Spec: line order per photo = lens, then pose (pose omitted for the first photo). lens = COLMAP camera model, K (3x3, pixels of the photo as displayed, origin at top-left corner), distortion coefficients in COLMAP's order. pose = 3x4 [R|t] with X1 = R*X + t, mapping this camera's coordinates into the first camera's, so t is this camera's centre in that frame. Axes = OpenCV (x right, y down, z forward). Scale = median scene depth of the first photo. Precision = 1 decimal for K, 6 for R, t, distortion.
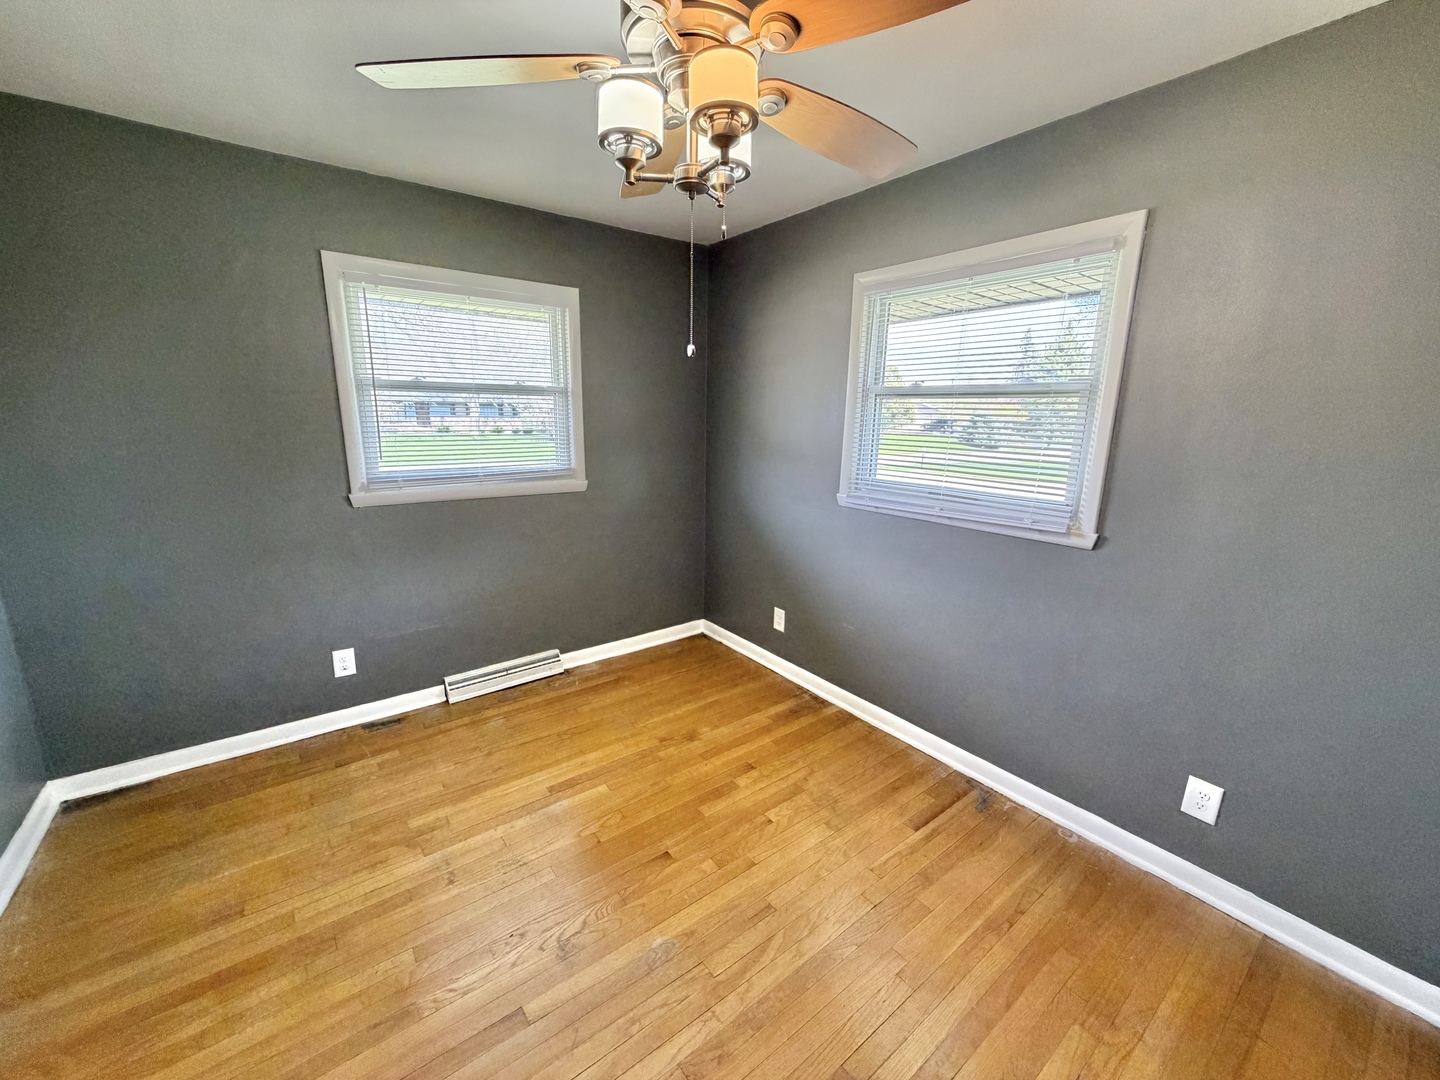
lens RADIAL K [[573.5, 0, 715.6], [0, 573.5, 540.8], [0, 0, 1]] dist [-0.001211, -0.000222]
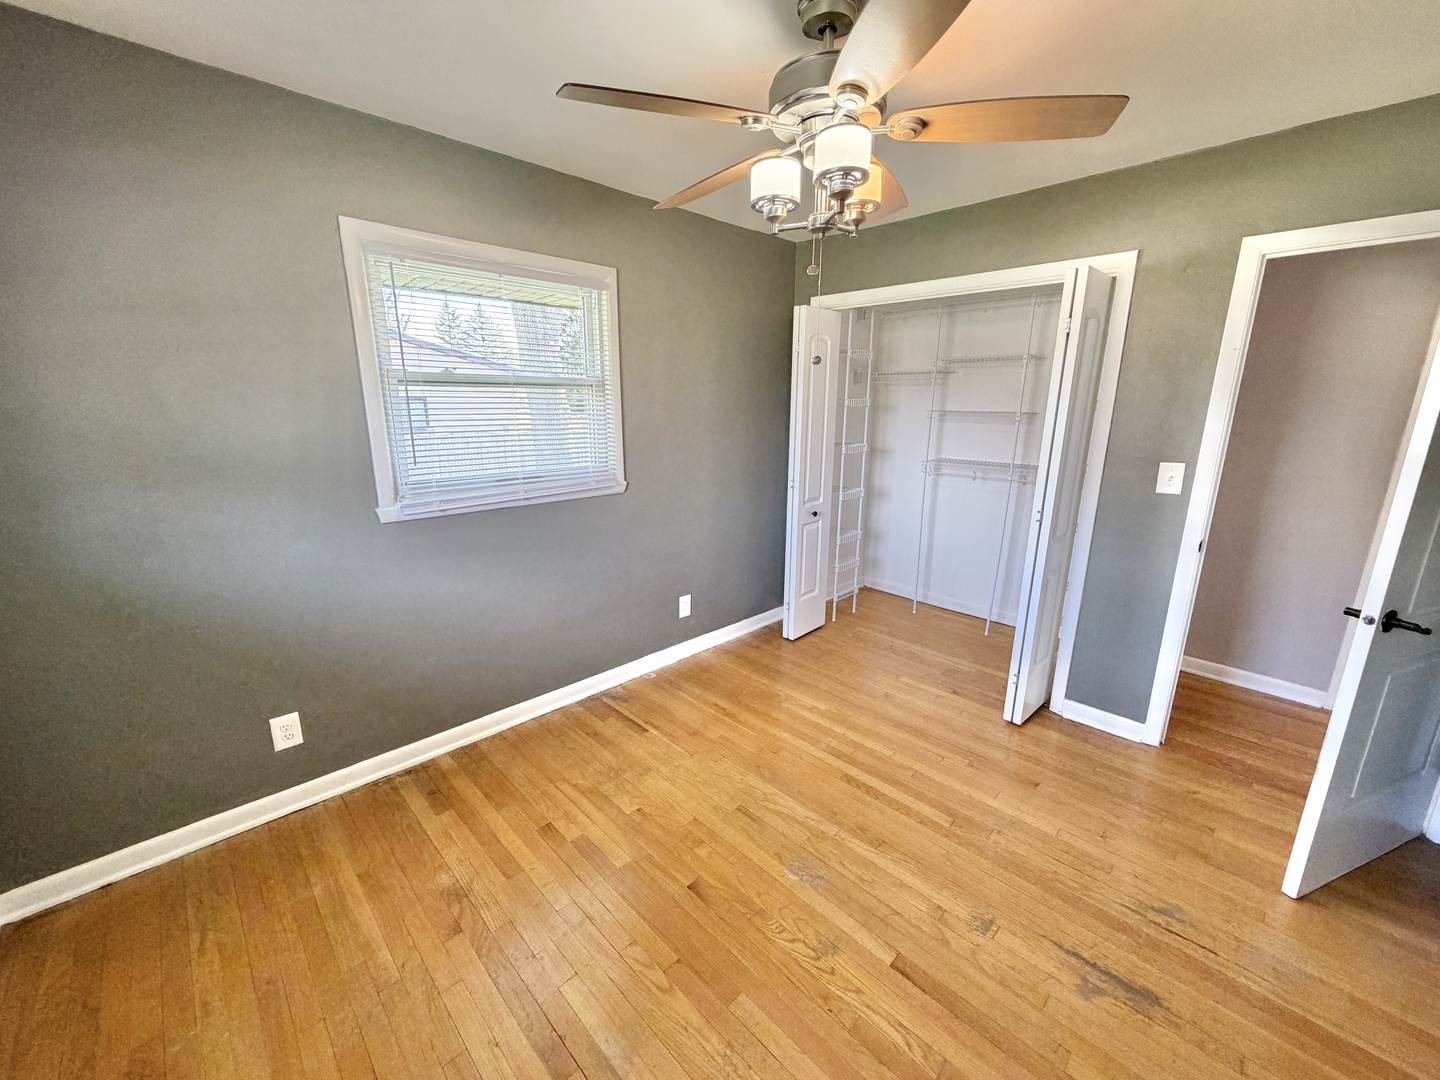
lens RADIAL K [[573.5, 0, 715.6], [0, 573.5, 540.8], [0, 0, 1]] dist [-0.001211, -0.000222]
pose [[-0.124979, -0.252975, 0.959366, -0.852392], [0.208748, 0.938599, 0.274693, -0.230275], [-0.969951, 0.234597, -0.064496, 0.902594]]
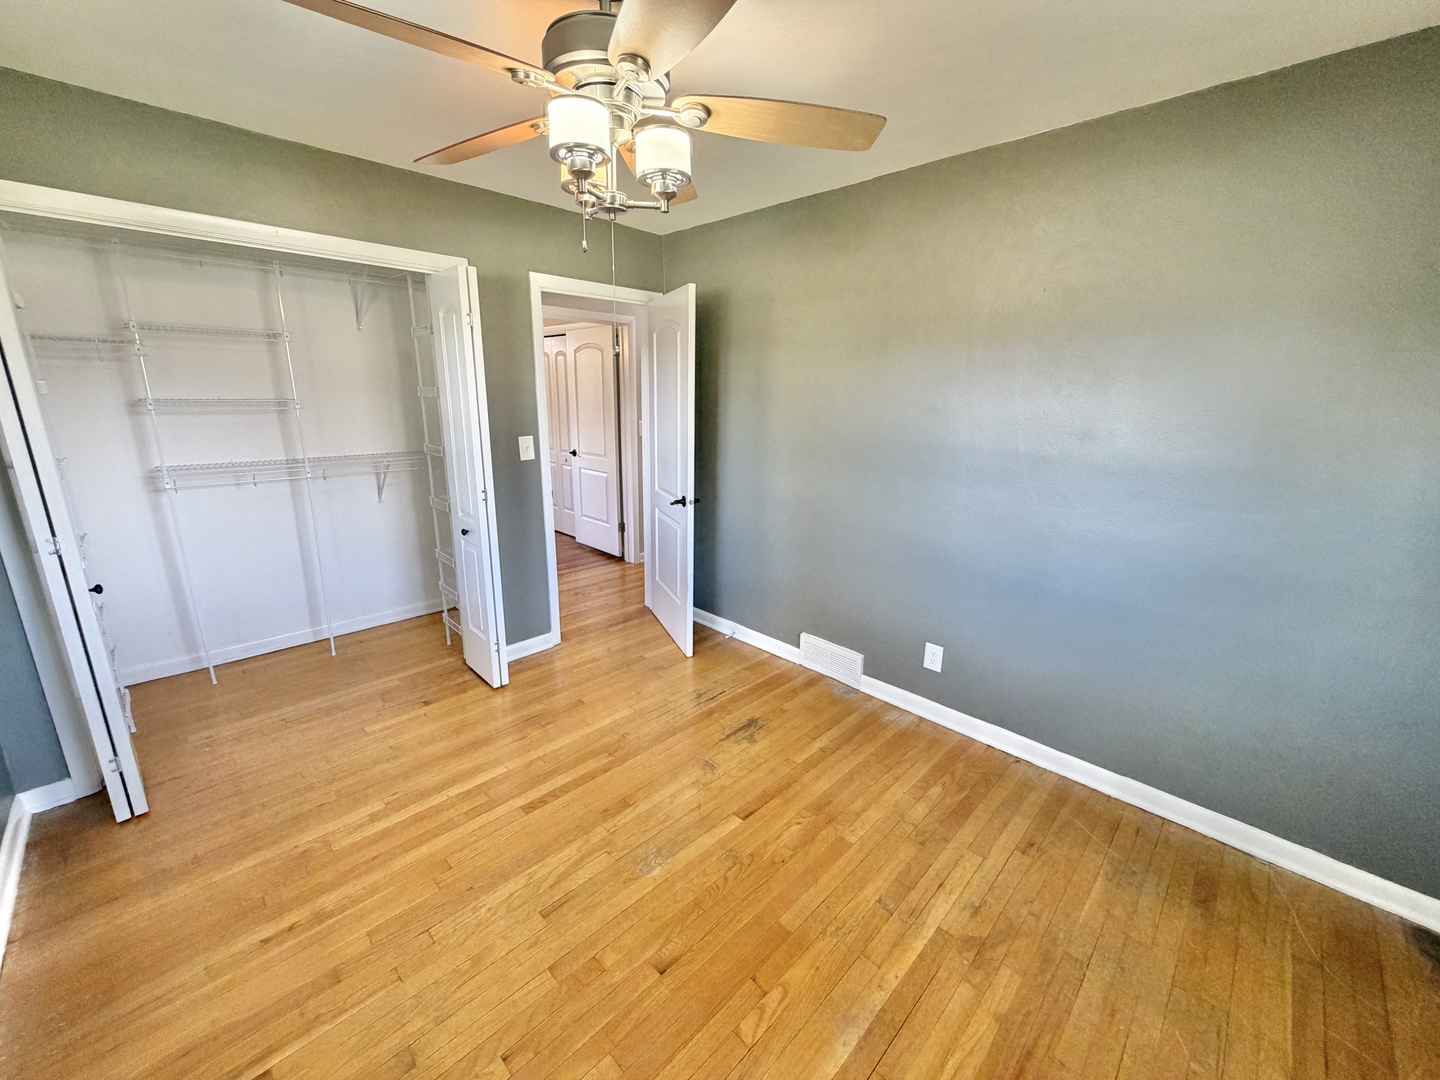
lens RADIAL K [[573.5, 0, 715.6], [0, 573.5, 540.8], [0, 0, 1]] dist [-0.001211, -0.000222]
pose [[-0.989639, 0.006158, -0.143449, -0.049806], [-0.059856, 0.890431, 0.451165, -0.341399], [0.130510, 0.455076, -0.880836, 1.455413]]
